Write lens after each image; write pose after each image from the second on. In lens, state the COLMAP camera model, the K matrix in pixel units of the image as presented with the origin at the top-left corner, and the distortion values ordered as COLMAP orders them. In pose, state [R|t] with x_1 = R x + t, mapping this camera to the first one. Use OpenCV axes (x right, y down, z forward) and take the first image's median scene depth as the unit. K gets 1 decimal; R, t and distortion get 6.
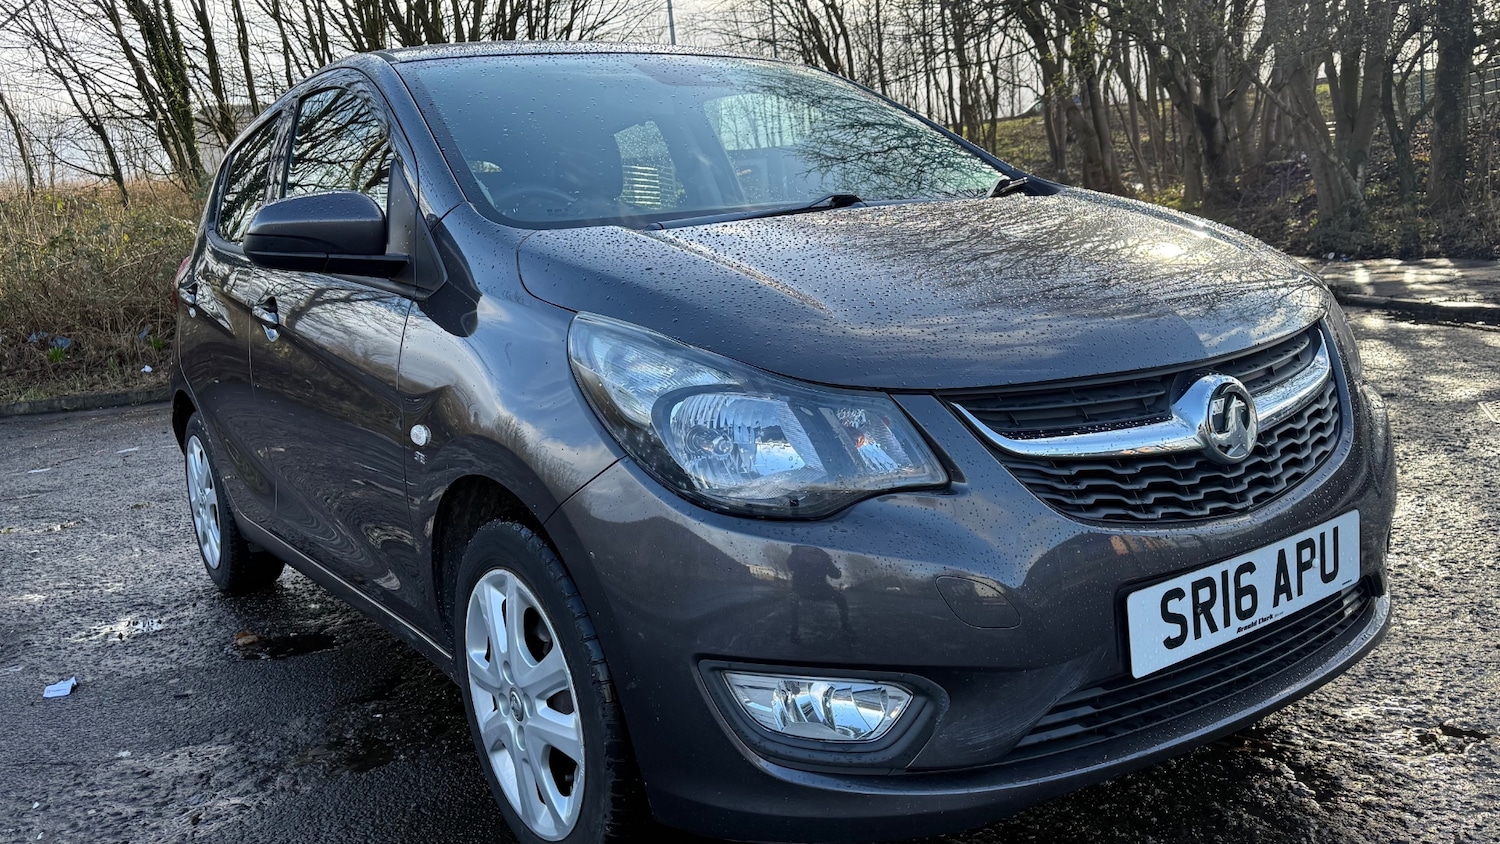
lens RADIAL K [[1228.9, 0, 750.0], [0, 1228.9, 422.0], [0, 0, 1]] dist [0.116939, -0.176781]
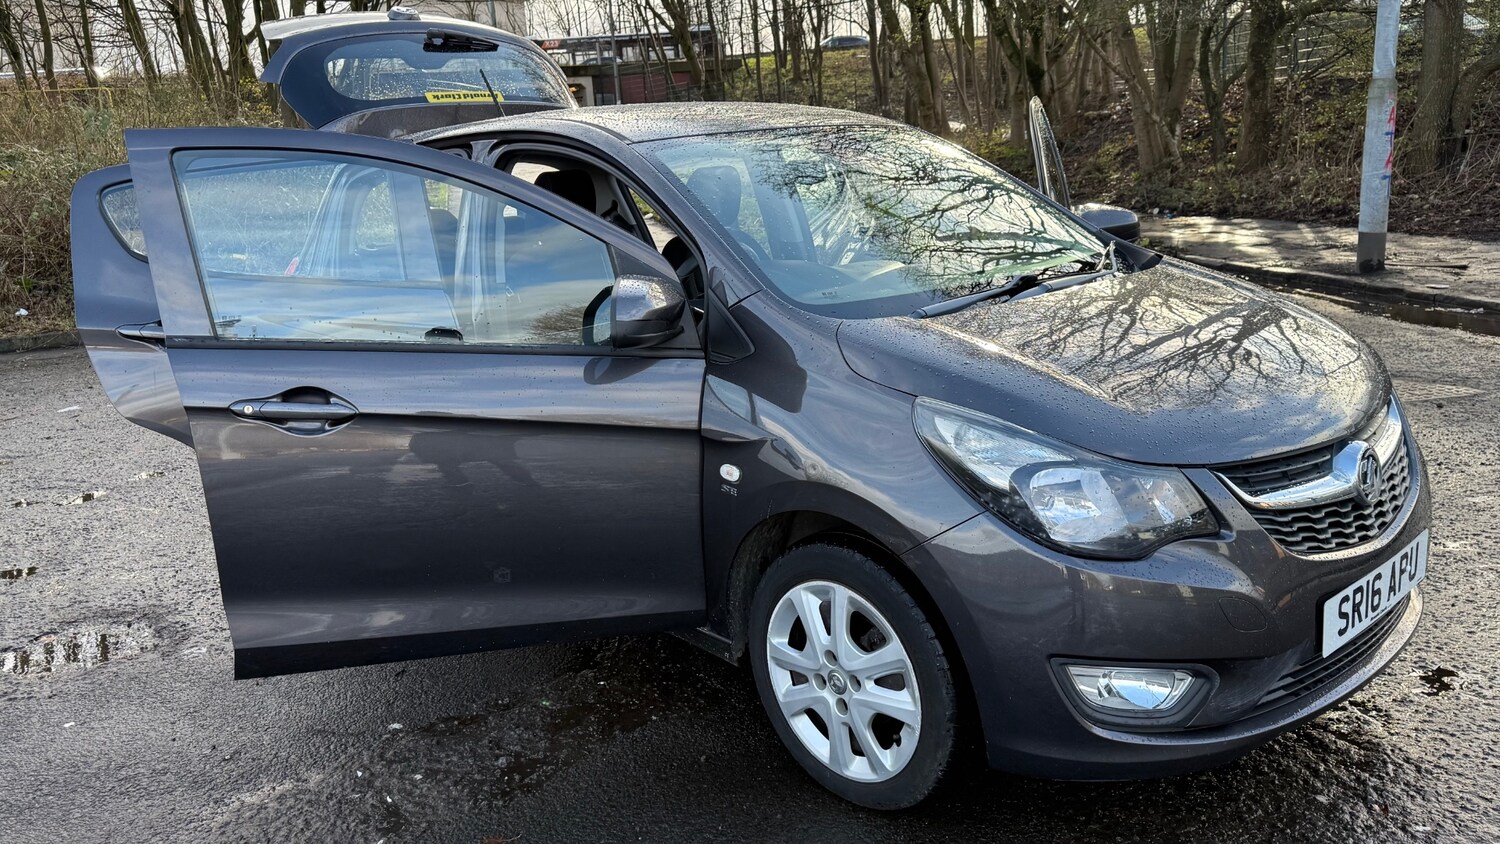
lens RADIAL K [[1238.3, 0, 730.6], [0, 1238.3, 421.2], [0, 0, 1]] dist [0.115621, -0.267676]
pose [[0.989200, -0.004530, 0.146503, -0.536149], [-0.004790, 0.997989, 0.063205, -0.145741], [-0.146495, -0.063224, 0.987189, -0.301436]]
